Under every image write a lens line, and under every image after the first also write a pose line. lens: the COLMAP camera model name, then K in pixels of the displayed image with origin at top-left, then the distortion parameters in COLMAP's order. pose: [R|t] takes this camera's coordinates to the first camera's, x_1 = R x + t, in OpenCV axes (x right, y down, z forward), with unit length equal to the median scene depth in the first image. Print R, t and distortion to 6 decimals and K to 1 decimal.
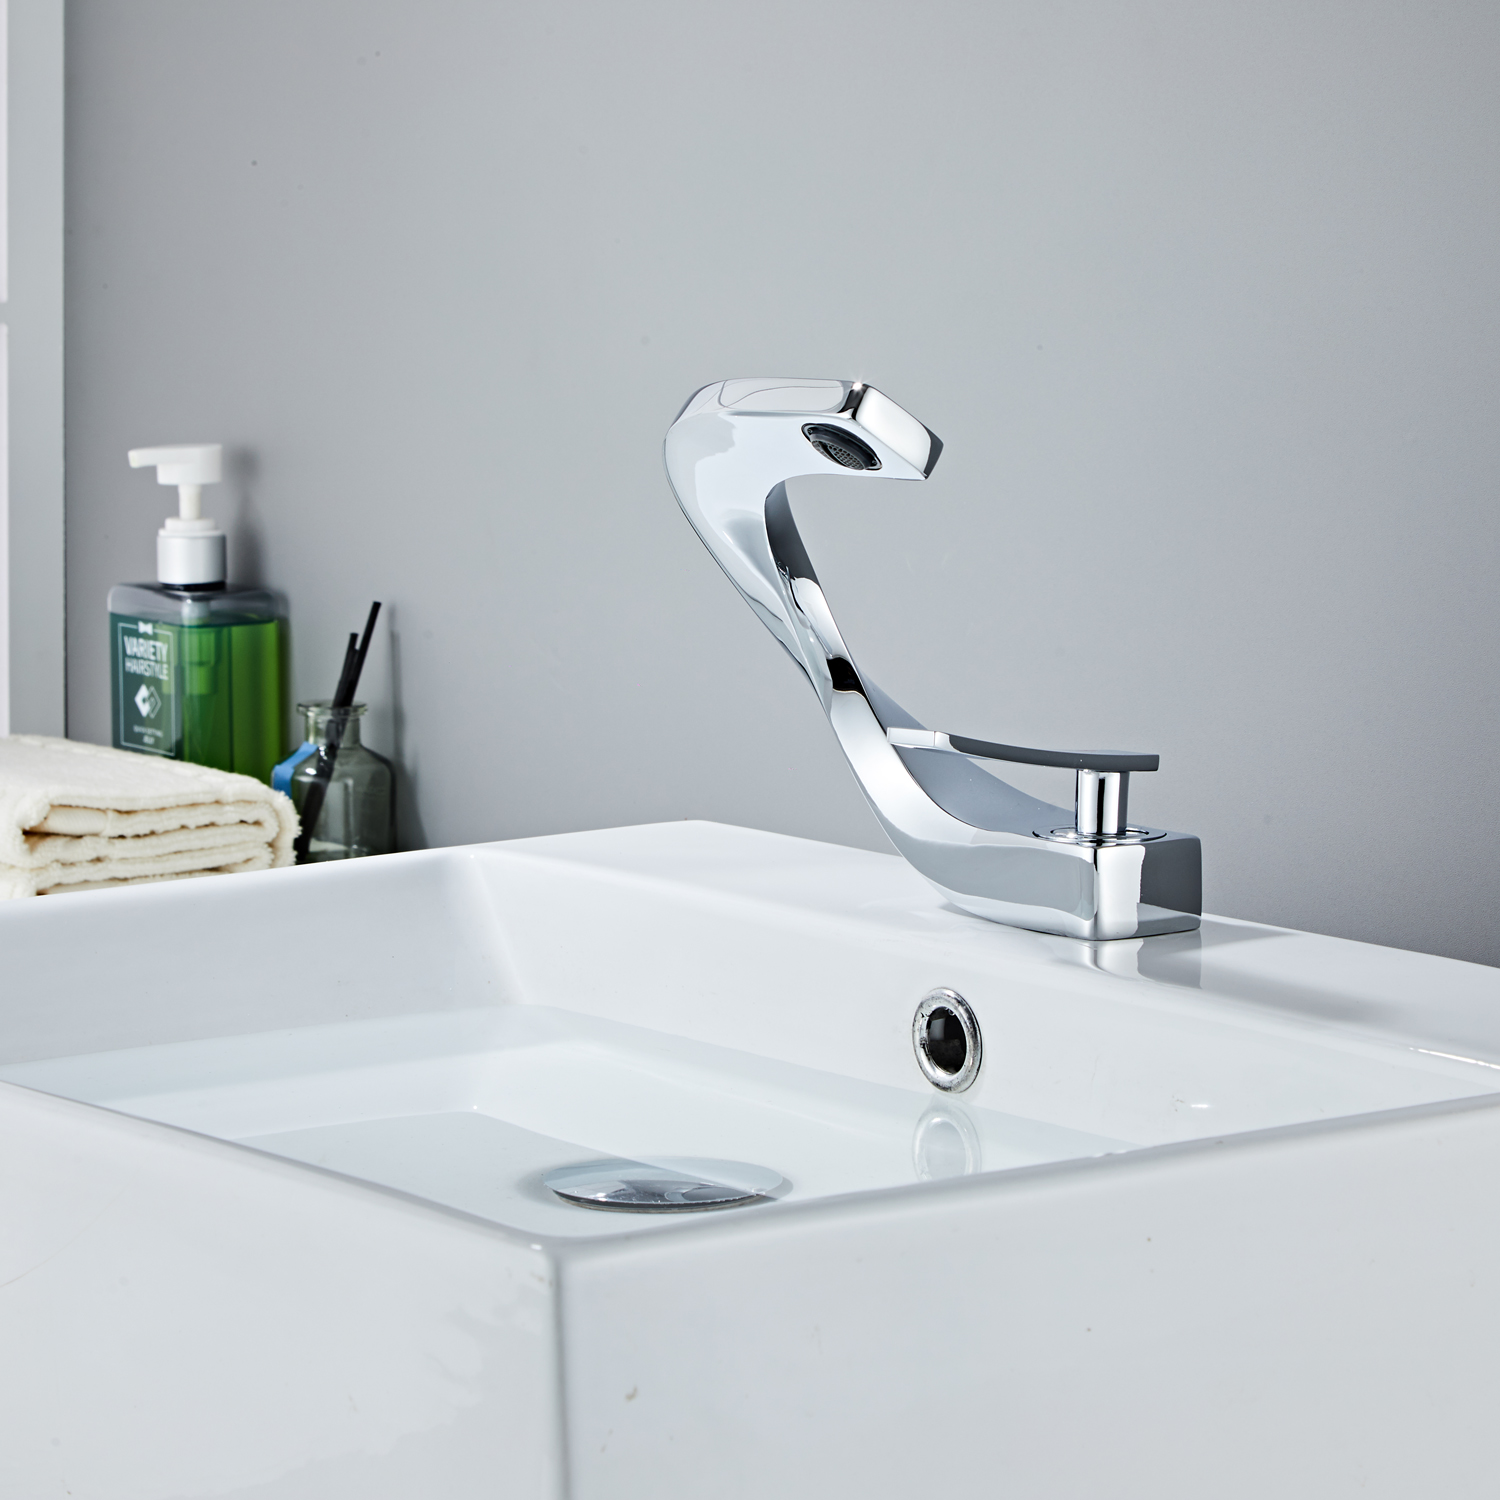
lens RADIAL K [[5551.6, 0, 733.0], [0, 5551.6, 732.2], [0, 0, 1]] dist [-0.068631, 0.000000]
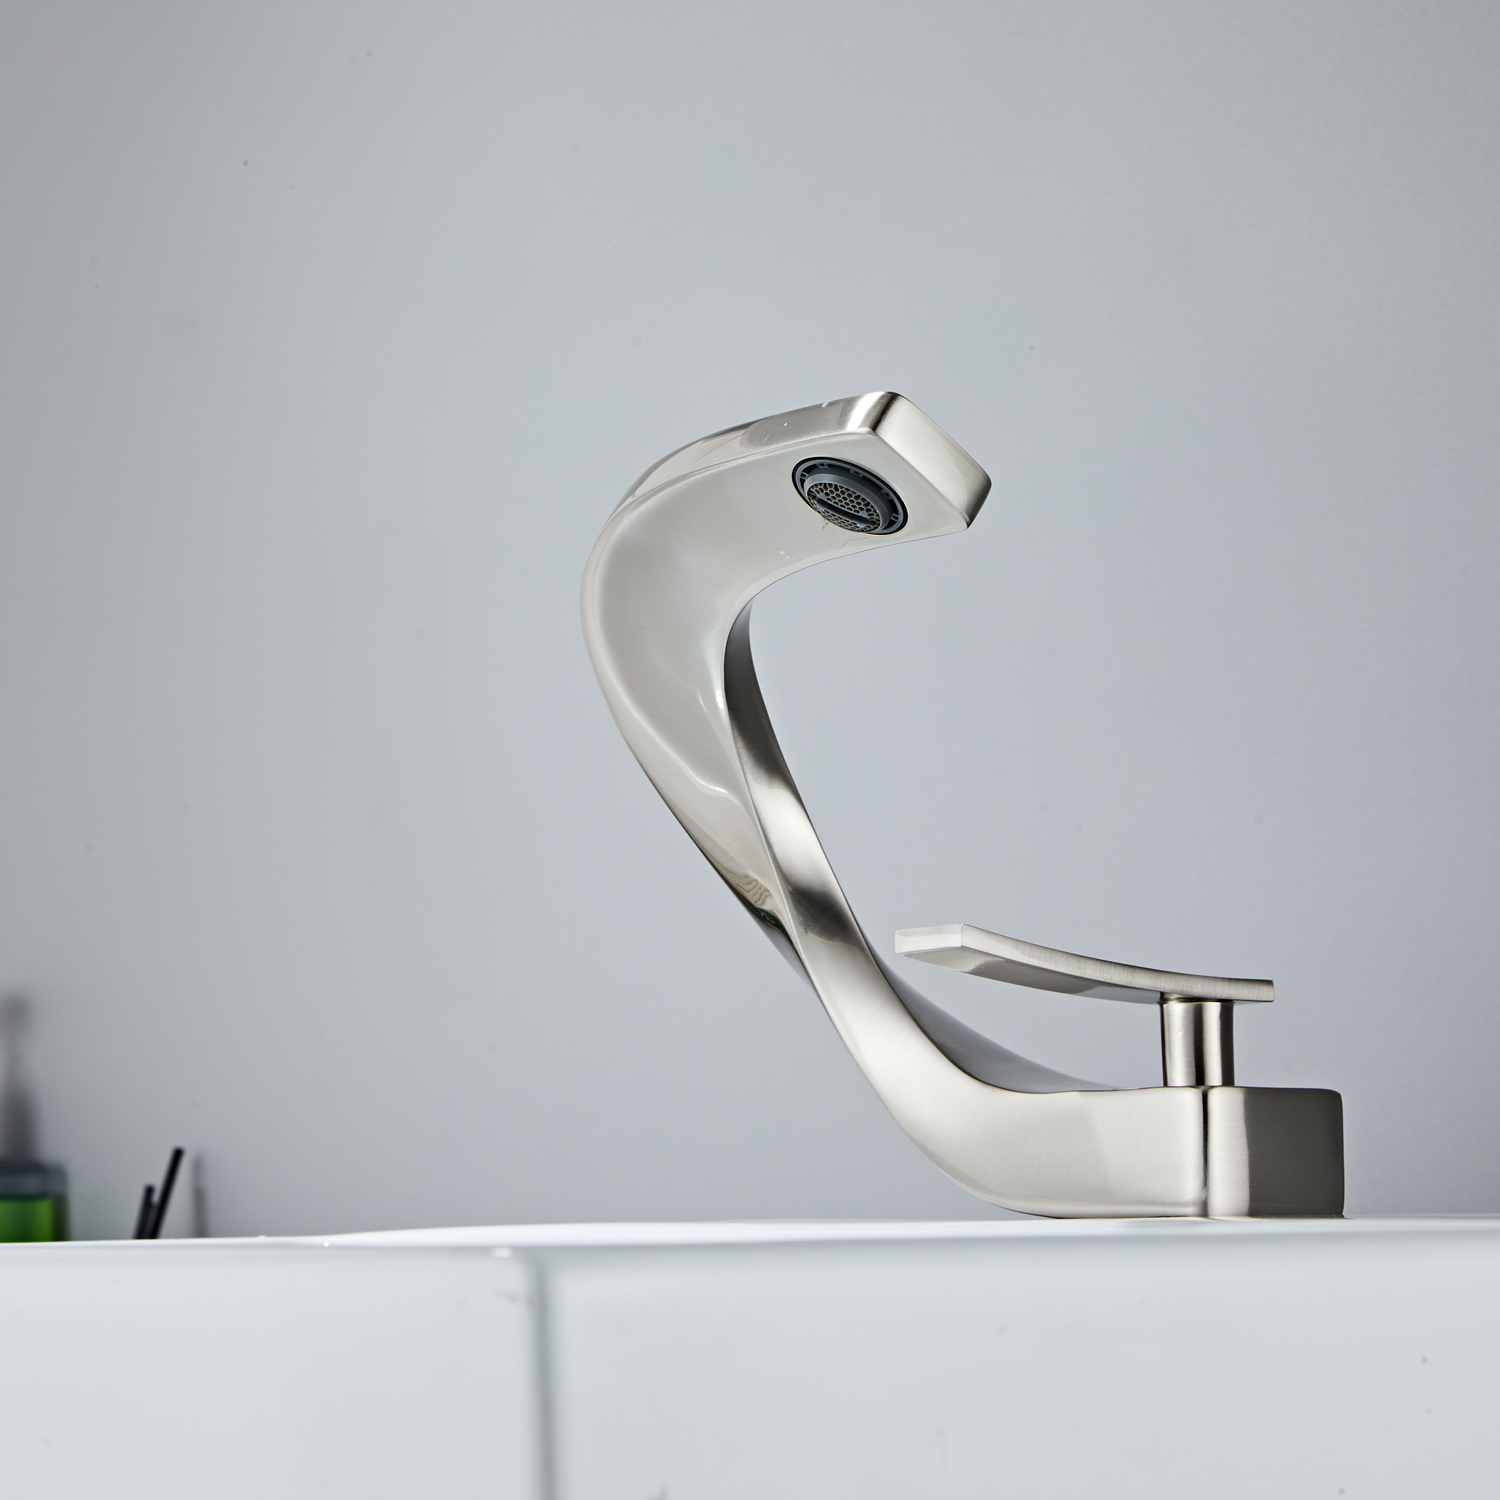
lens RADIAL K [[5551.6, 0, 746.9], [0, 5551.6, 761.5], [0, 0, 1]] dist [-0.068631, 0.000000]
pose [[0.998730, -0.012622, 0.048771, -0.021827], [0.022996, 0.975584, -0.218421, 0.101177], [-0.044824, 0.219266, 0.974635, 0.219738]]
